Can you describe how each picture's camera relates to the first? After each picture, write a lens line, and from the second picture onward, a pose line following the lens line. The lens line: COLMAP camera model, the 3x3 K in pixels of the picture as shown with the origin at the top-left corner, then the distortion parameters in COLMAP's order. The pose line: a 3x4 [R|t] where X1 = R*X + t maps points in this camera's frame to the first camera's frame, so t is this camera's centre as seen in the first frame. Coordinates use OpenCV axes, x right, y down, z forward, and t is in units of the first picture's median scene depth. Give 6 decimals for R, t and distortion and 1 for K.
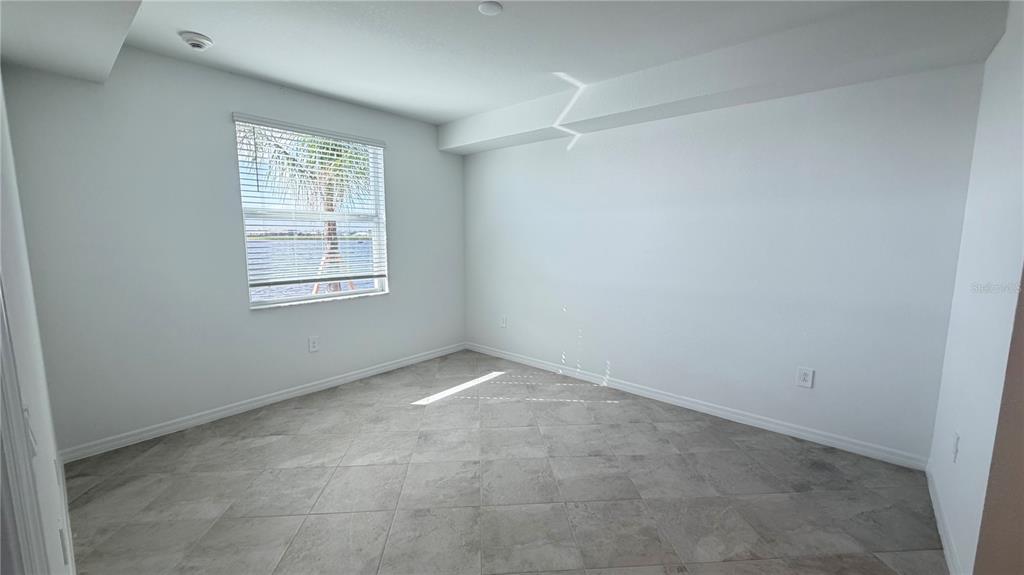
lens RADIAL K [[404.6, 0, 506.0], [0, 404.6, 287.7], [0, 0, 1]] dist [0.000818, 0.000413]
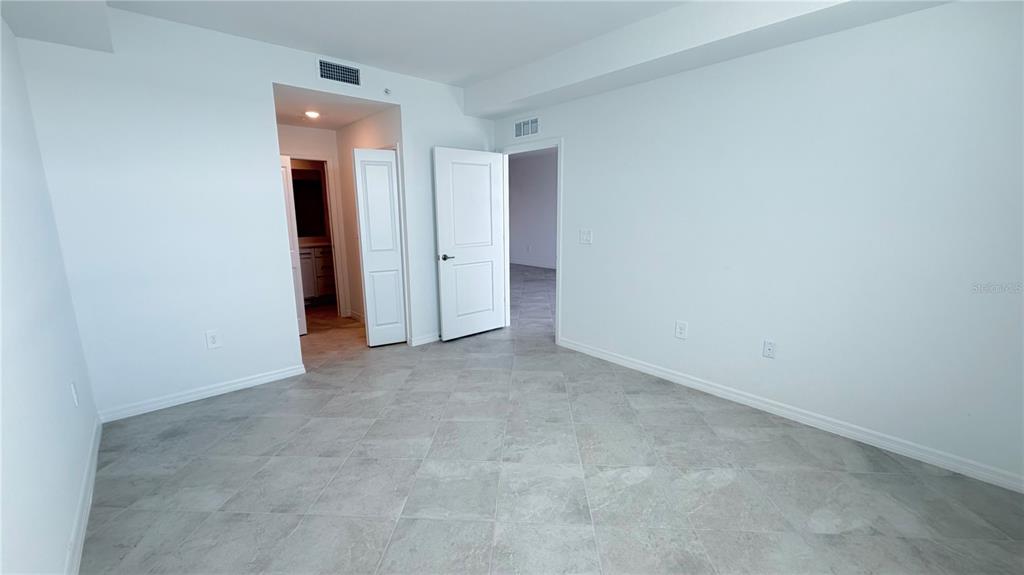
lens RADIAL K [[404.6, 0, 506.0], [0, 404.6, 287.7], [0, 0, 1]] dist [0.000818, 0.000413]
pose [[-0.991630, -0.020203, 0.127525, -0.178569], [0.021227, 0.948734, 0.315363, -0.211447], [-0.127358, 0.315430, -0.940364, 1.720243]]
